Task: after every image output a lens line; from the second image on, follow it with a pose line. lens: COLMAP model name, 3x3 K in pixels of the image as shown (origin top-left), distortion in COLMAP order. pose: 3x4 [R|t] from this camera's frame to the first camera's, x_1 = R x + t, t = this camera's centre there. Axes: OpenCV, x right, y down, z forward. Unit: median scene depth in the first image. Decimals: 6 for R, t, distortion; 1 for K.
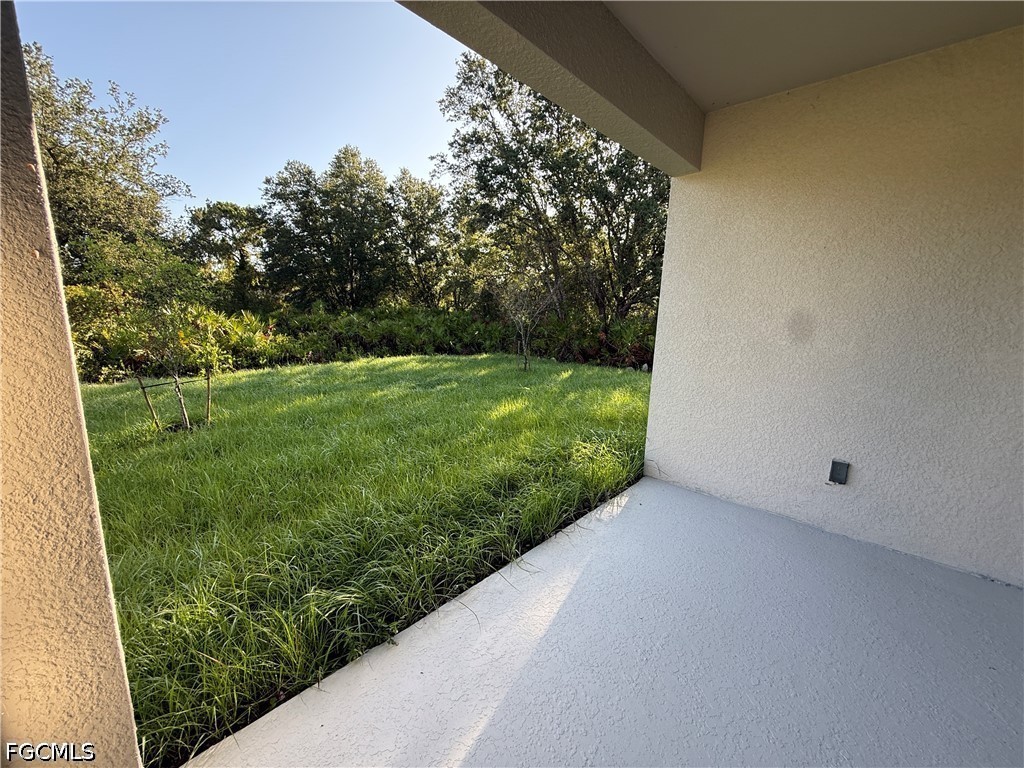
lens RADIAL K [[407.1, 0, 511.6], [0, 407.1, 385.1], [0, 0, 1]] dist [-0.002631, 0.000856]
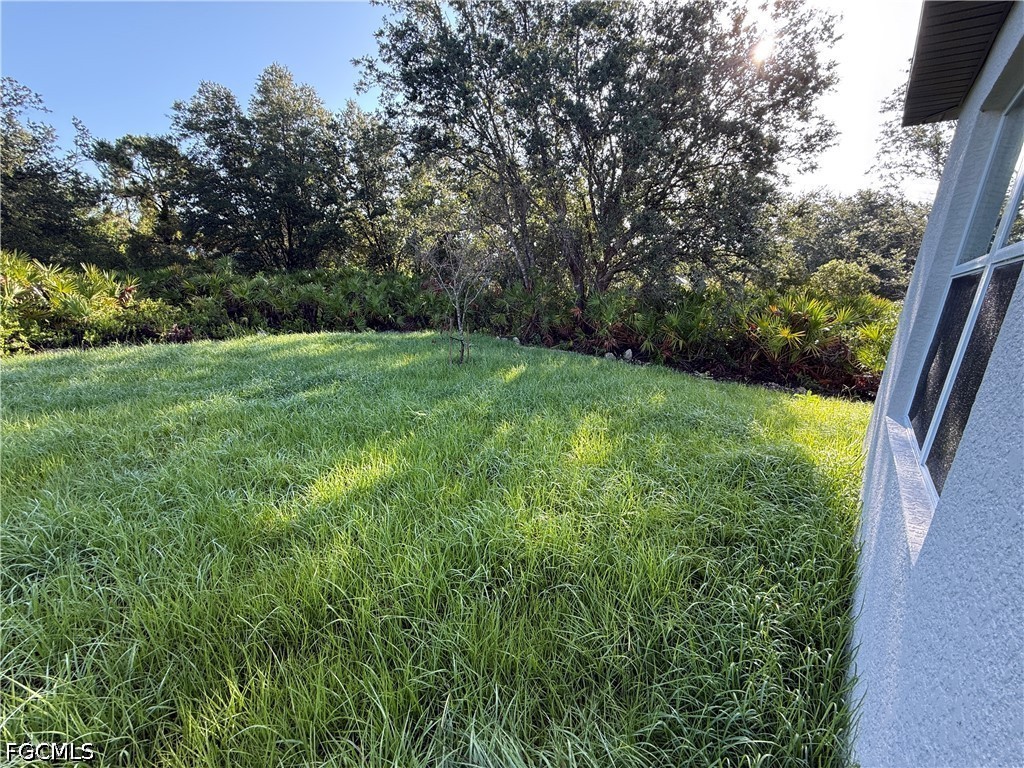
lens RADIAL K [[407.1, 0, 512.5], [0, 407.1, 385.4], [0, 0, 1]] dist [-0.002631, 0.000856]
pose [[0.998485, 0.016428, 0.052520, 0.053272], [-0.020155, 0.997256, 0.071229, -0.029300], [-0.051206, -0.072180, 0.996076, 0.187853]]
